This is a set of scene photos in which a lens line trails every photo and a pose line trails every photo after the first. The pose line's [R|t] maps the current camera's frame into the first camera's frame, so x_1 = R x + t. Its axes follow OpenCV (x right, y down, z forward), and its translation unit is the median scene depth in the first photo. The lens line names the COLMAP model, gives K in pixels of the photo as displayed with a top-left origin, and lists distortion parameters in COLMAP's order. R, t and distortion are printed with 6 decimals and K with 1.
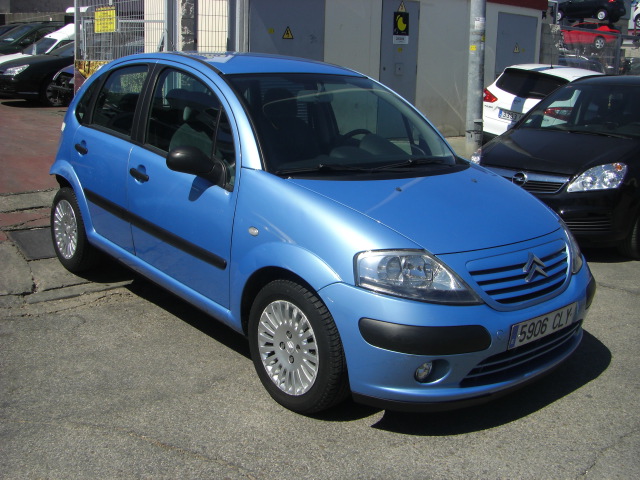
lens RADIAL K [[723.6, 0, 320.0], [0, 723.6, 240.0], [0, 0, 1]] dist [-0.241474, 0.282962]
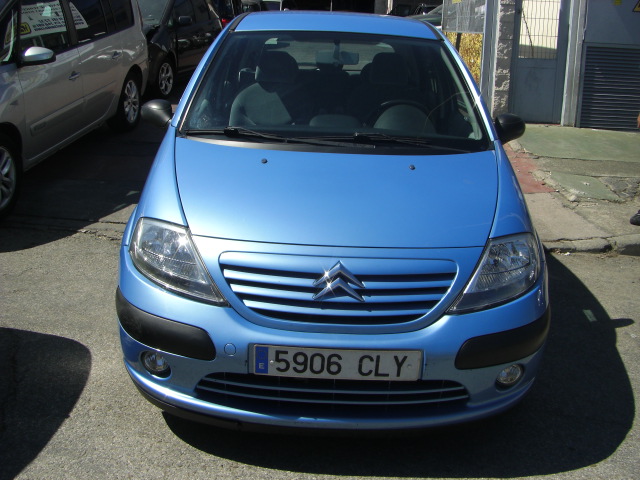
lens RADIAL K [[723.6, 0, 320.0], [0, 723.6, 240.0], [0, 0, 1]] dist [-0.241474, 0.282962]
pose [[0.757302, 0.182828, -0.626951, 0.727860], [-0.166355, 0.982350, 0.085526, -0.064147], [0.631522, 0.039527, 0.774350, 0.397114]]
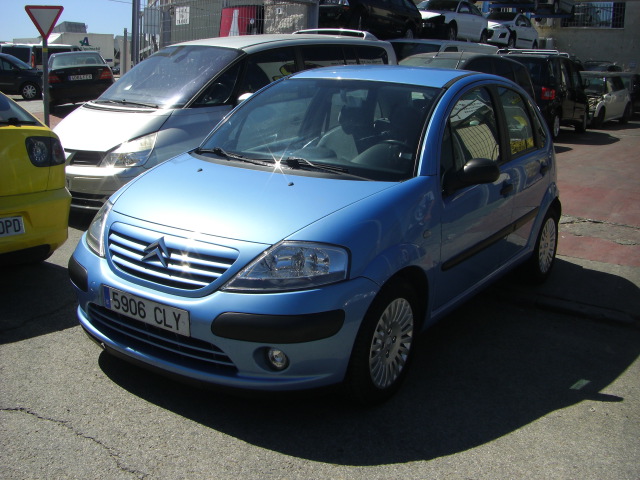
lens RADIAL K [[723.6, 0, 320.0], [0, 723.6, 240.0], [0, 0, 1]] dist [-0.241474, 0.282962]
pose [[0.269976, 0.191580, -0.943615, 1.266304], [-0.272485, 0.955147, 0.115962, -0.150122], [0.923507, 0.225814, 0.310069, 0.872995]]
